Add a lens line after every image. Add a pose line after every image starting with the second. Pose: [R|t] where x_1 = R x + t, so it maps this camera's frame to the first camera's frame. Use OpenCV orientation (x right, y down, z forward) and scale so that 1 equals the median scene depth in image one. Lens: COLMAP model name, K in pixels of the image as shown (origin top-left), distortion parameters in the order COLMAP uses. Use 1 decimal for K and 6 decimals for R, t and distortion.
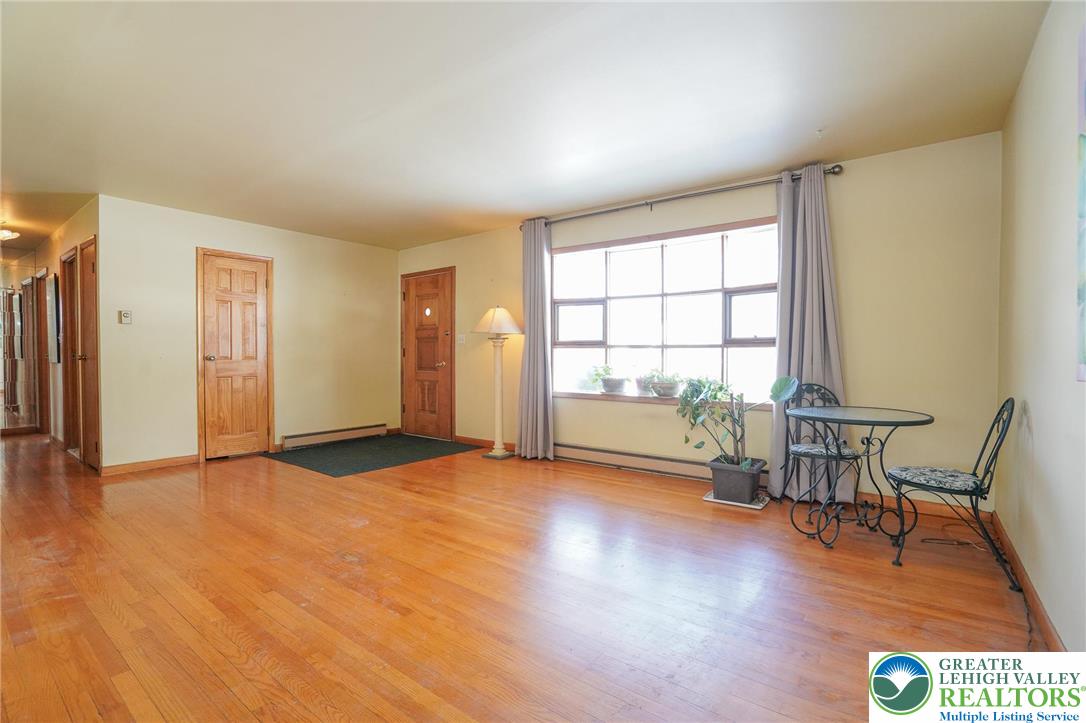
lens RADIAL K [[504.7, 0, 540.7], [0, 504.7, 364.9], [0, 0, 1]] dist [-0.019876, 0.000591]
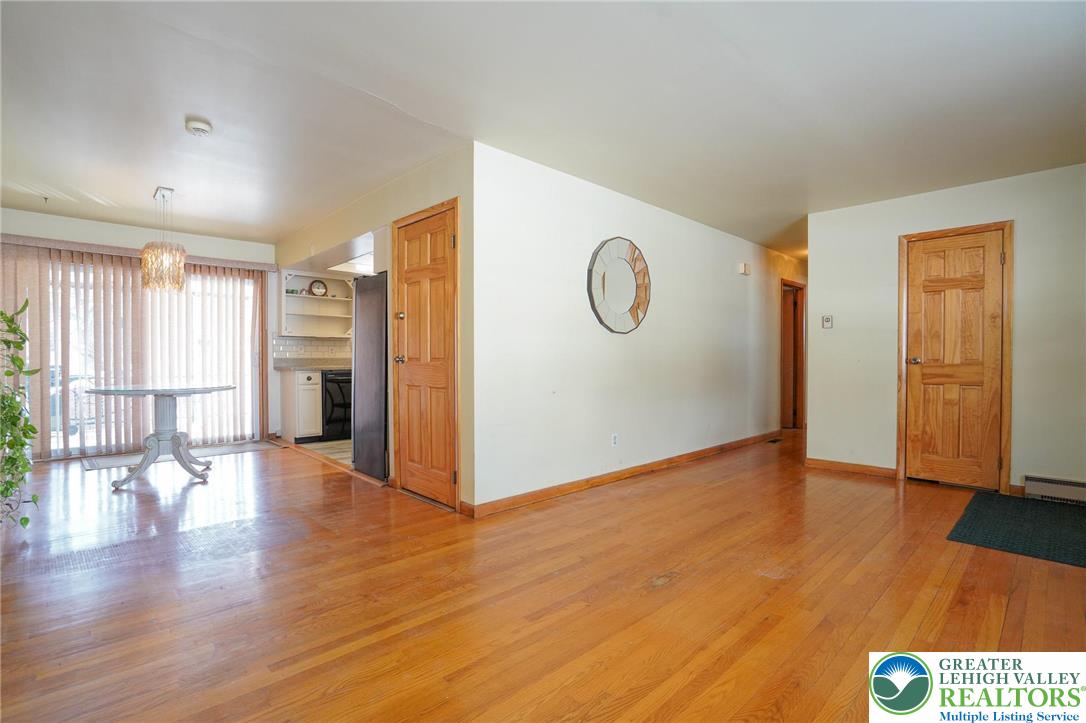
lens RADIAL K [[504.7, 0, 512.3], [0, 504.7, 363.0], [0, 0, 1]] dist [-0.019876, 0.000591]
pose [[-0.170130, 0.004781, -0.985410, 0.306715], [-0.014044, 0.999875, 0.007276, -0.006918], [0.985322, 0.015077, -0.170041, 0.481619]]
